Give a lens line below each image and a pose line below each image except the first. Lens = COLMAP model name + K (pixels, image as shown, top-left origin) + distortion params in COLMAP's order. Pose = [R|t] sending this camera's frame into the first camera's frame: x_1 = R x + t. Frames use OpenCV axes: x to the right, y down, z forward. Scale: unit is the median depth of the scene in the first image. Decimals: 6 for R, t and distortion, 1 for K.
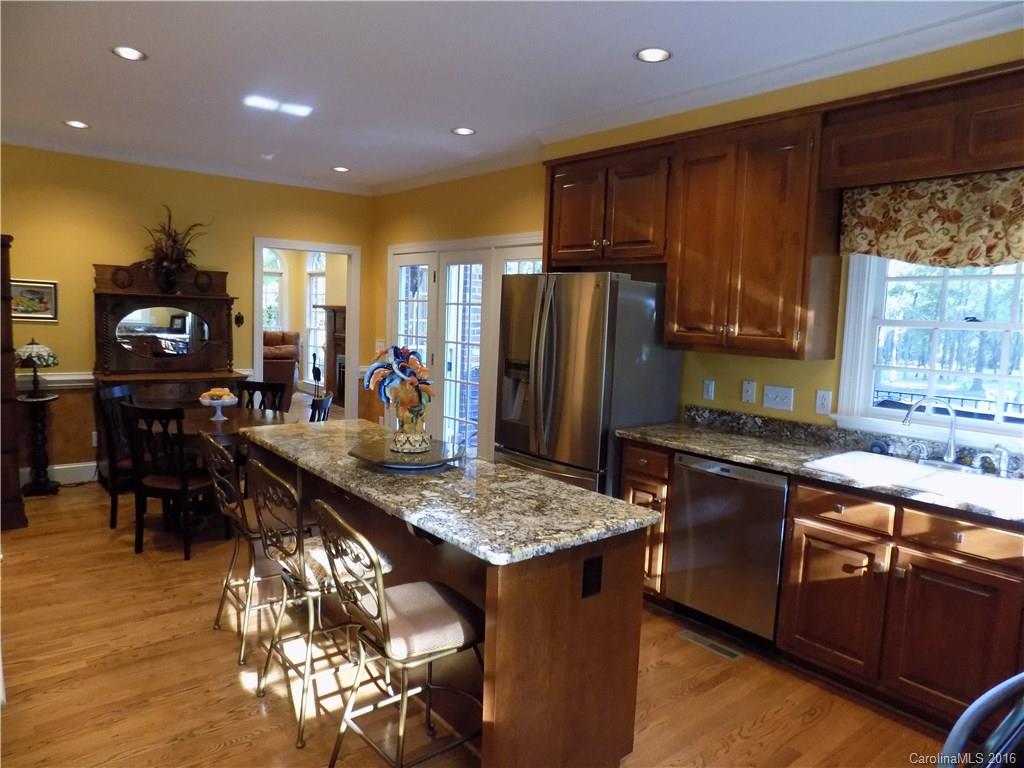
lens RADIAL K [[688.3, 0, 514.3], [0, 688.3, 382.0], [0, 0, 1]] dist [-0.005691, -0.000188]
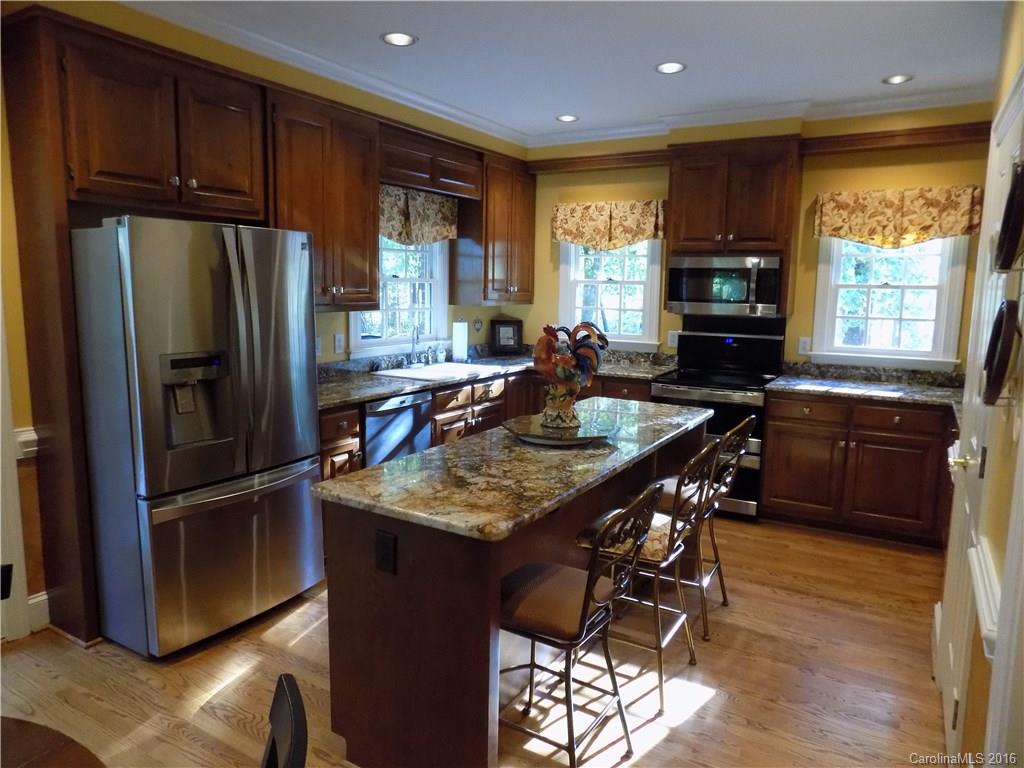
lens RADIAL K [[688.3, 0, 513.2], [0, 688.3, 381.1], [0, 0, 1]] dist [-0.005691, -0.000188]
pose [[-0.331881, -0.162476, 0.929224, -1.025967], [0.086036, 0.975736, 0.201337, -0.160821], [-0.939390, 0.146766, -0.309849, 1.338167]]
